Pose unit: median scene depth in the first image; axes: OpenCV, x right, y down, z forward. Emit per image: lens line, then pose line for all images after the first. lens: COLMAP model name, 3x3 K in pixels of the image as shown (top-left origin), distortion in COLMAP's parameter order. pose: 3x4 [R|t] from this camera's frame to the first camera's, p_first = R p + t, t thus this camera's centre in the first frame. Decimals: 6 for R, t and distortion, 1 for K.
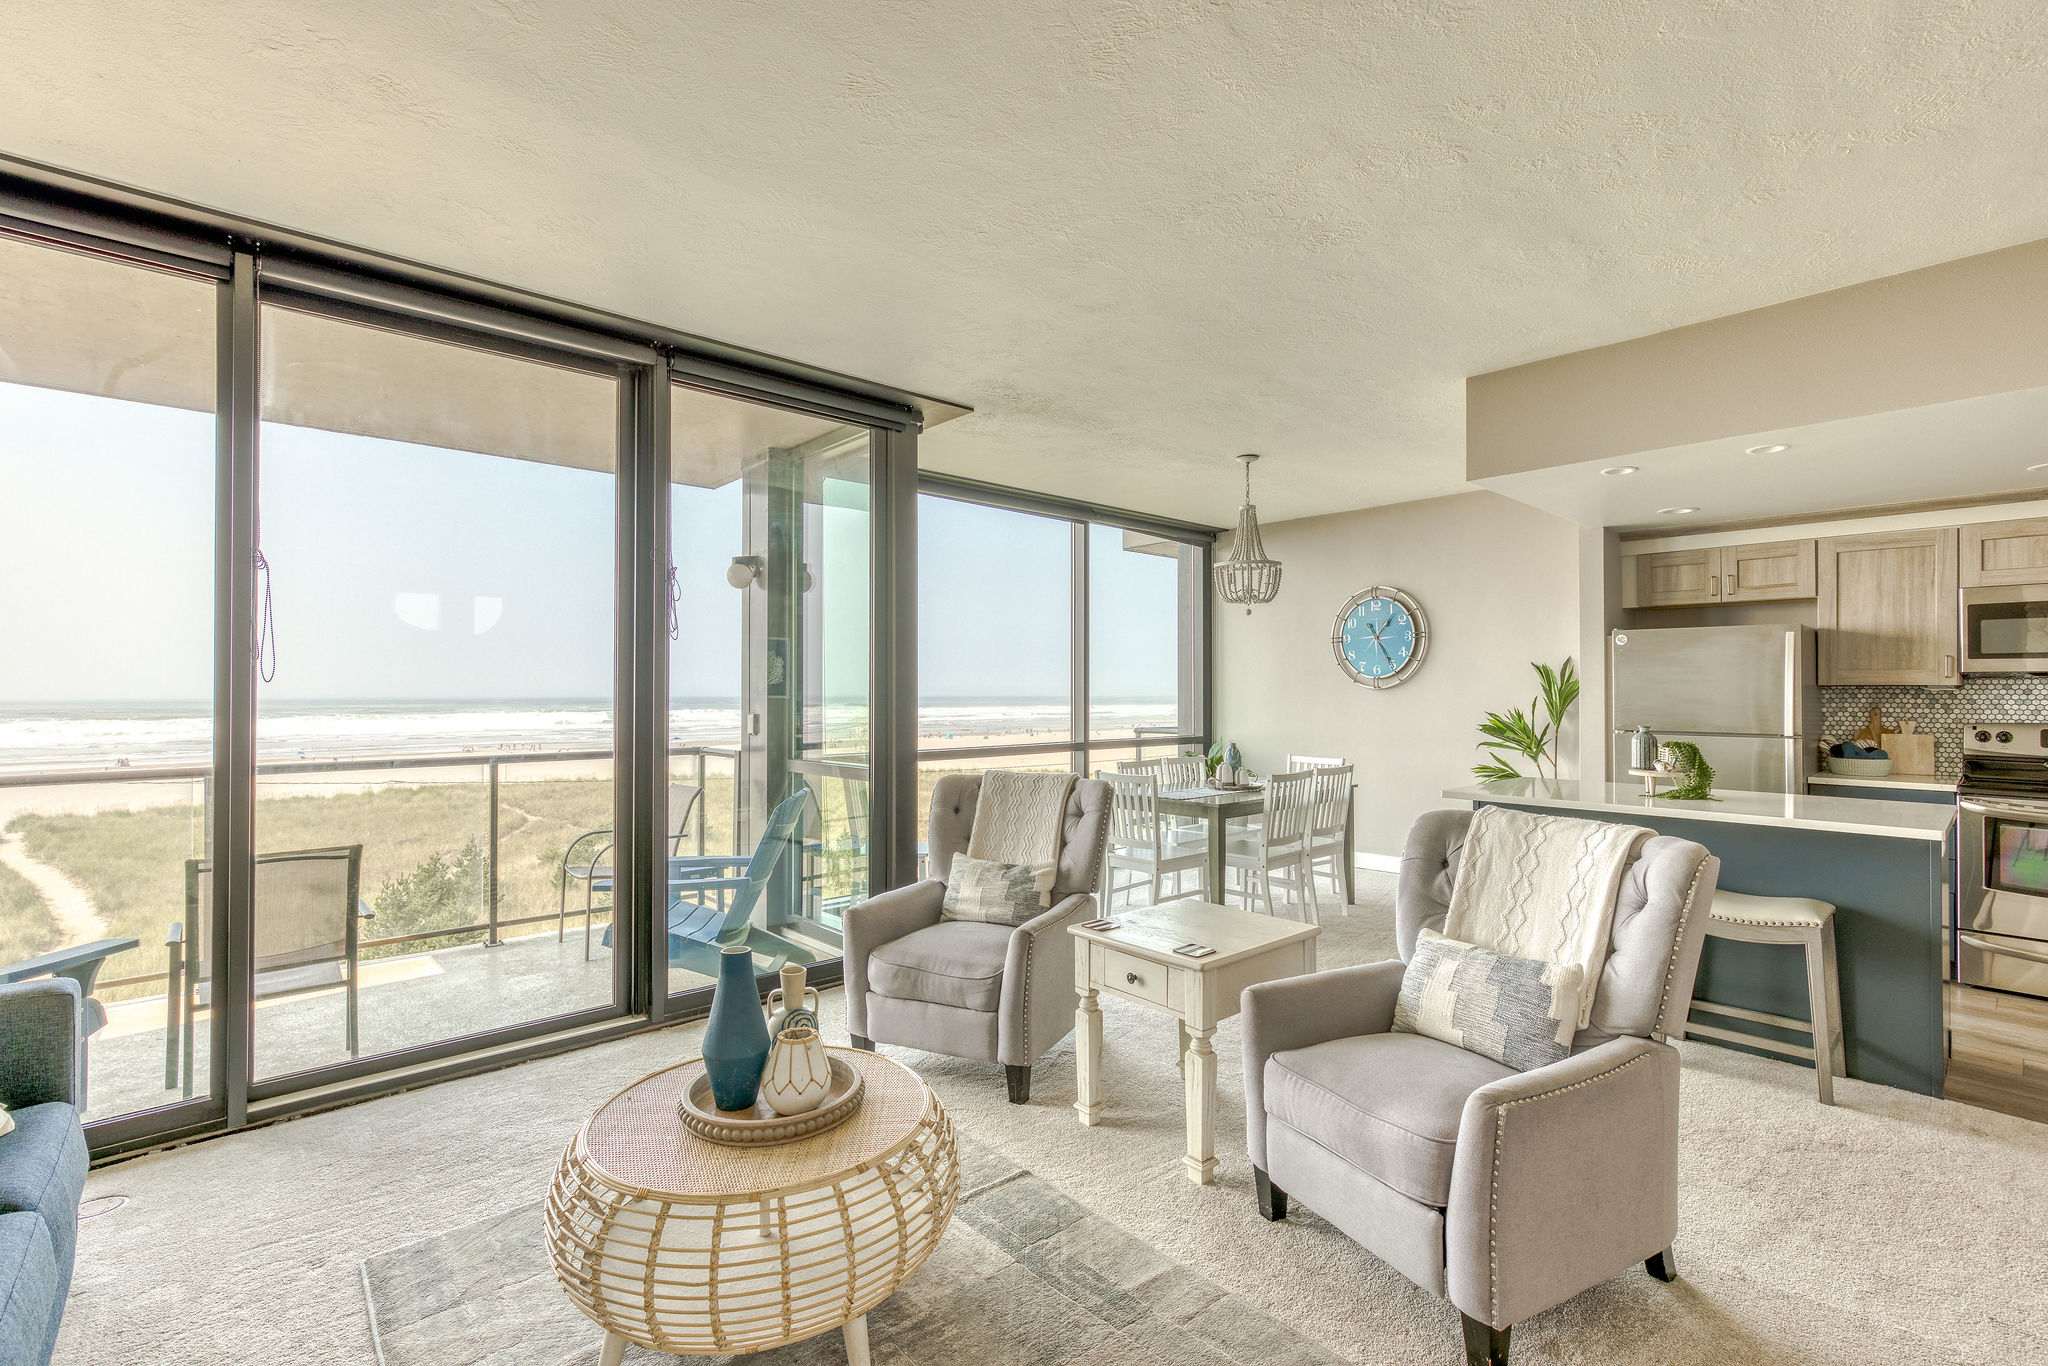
lens RADIAL K [[924.7, 0, 1029.0], [0, 924.7, 678.5], [0, 0, 1]] dist [-0.009922, 0.001261]
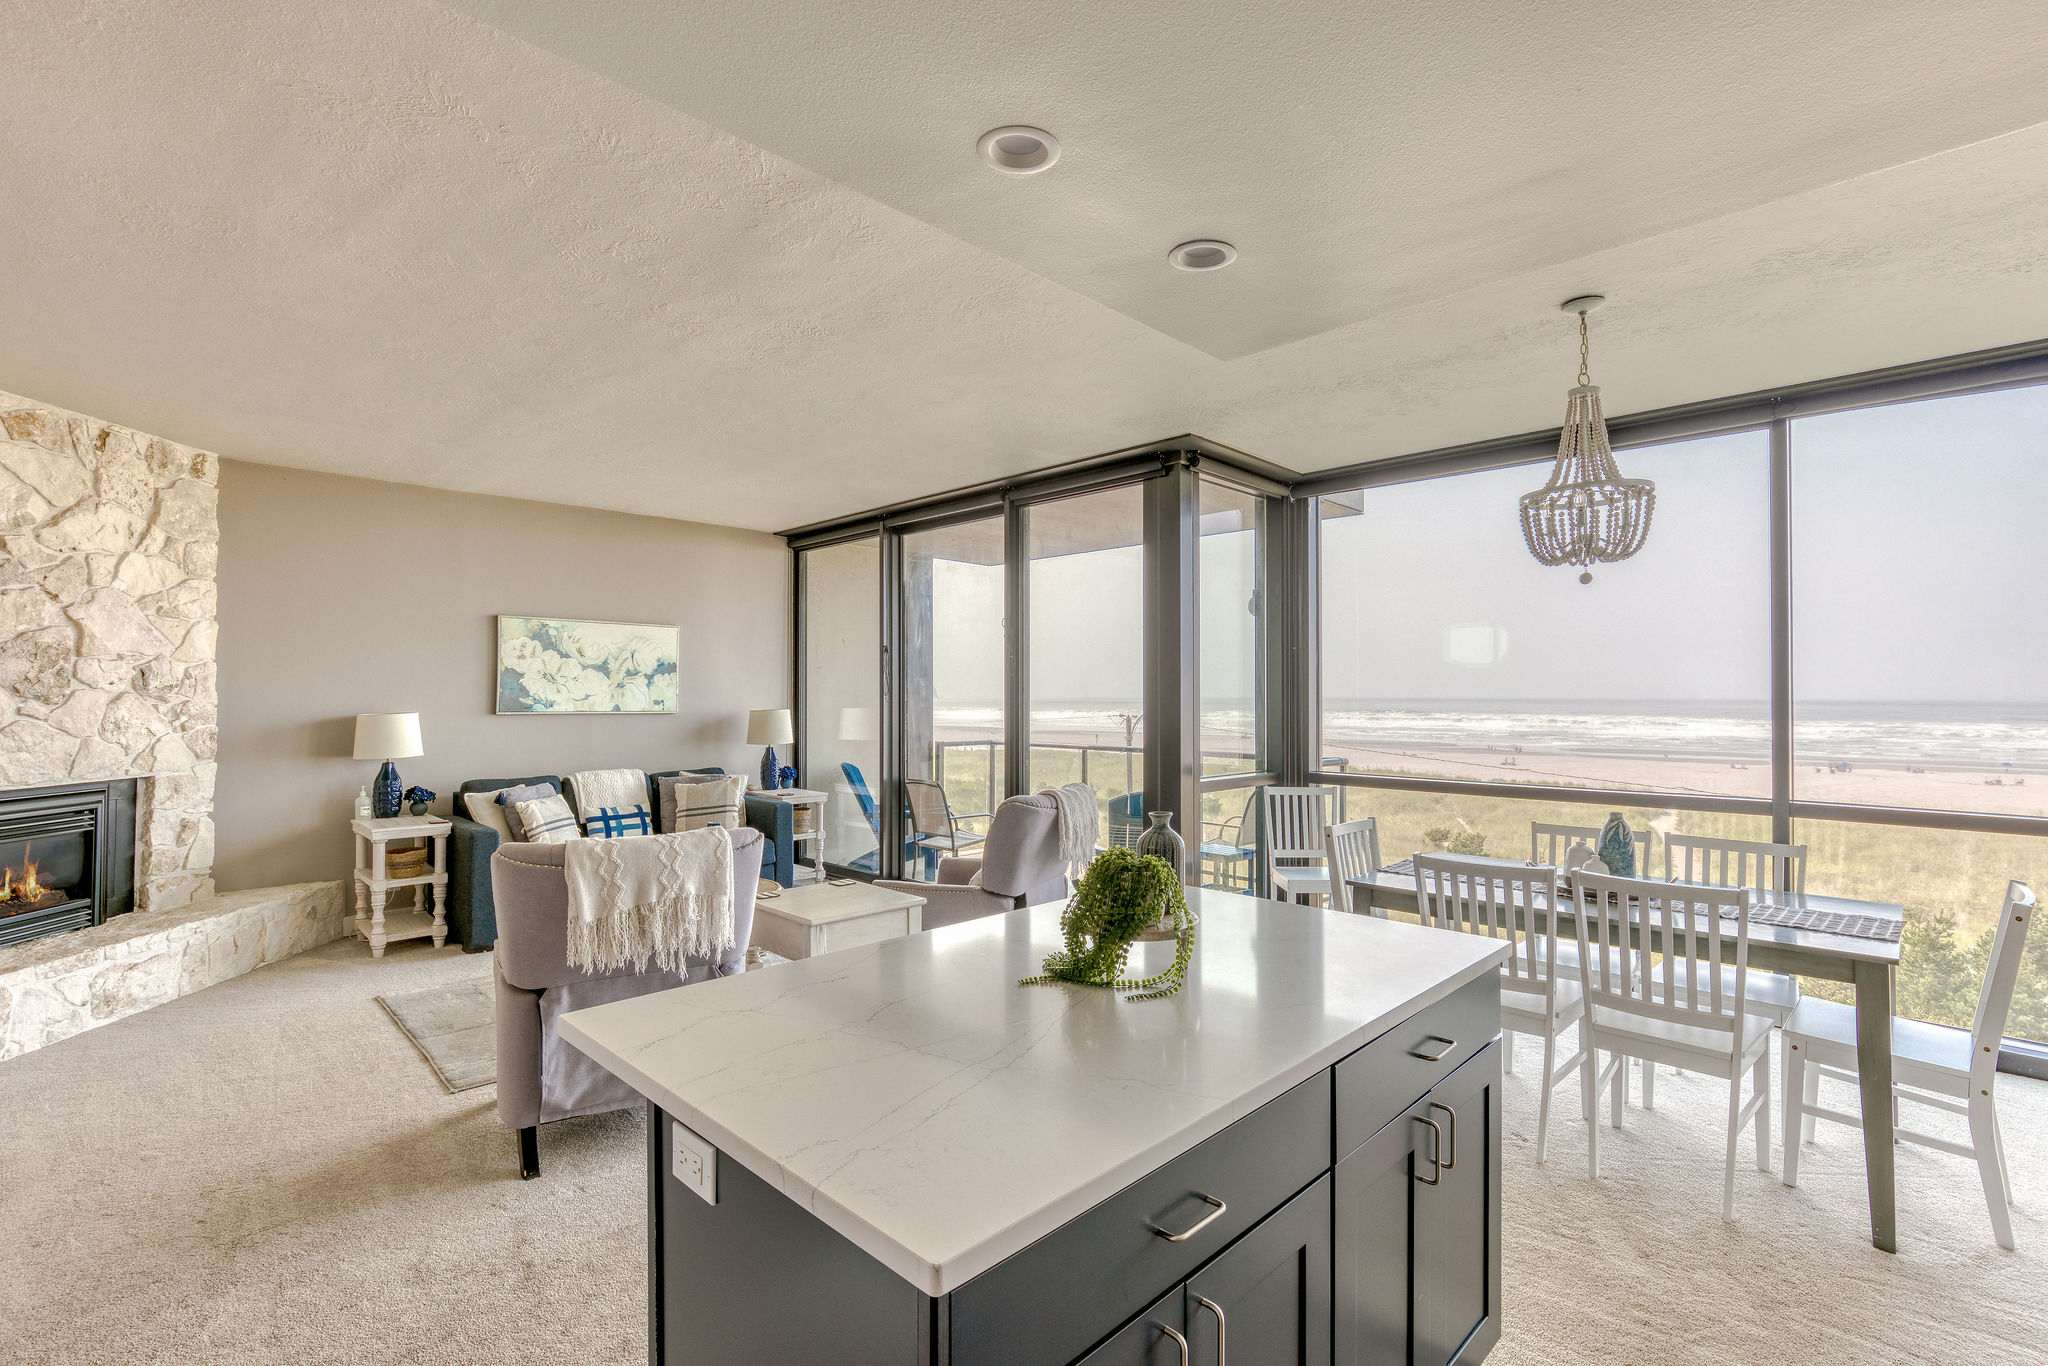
lens RADIAL K [[924.7, 0, 1019.1], [0, 924.7, 679.2], [0, 0, 1]] dist [-0.009922, 0.001261]
pose [[0.048624, -0.013199, -0.998730, 0.878130], [0.015386, 0.999804, -0.012464, -0.011009], [0.998699, -0.014760, 0.048818, 0.714262]]
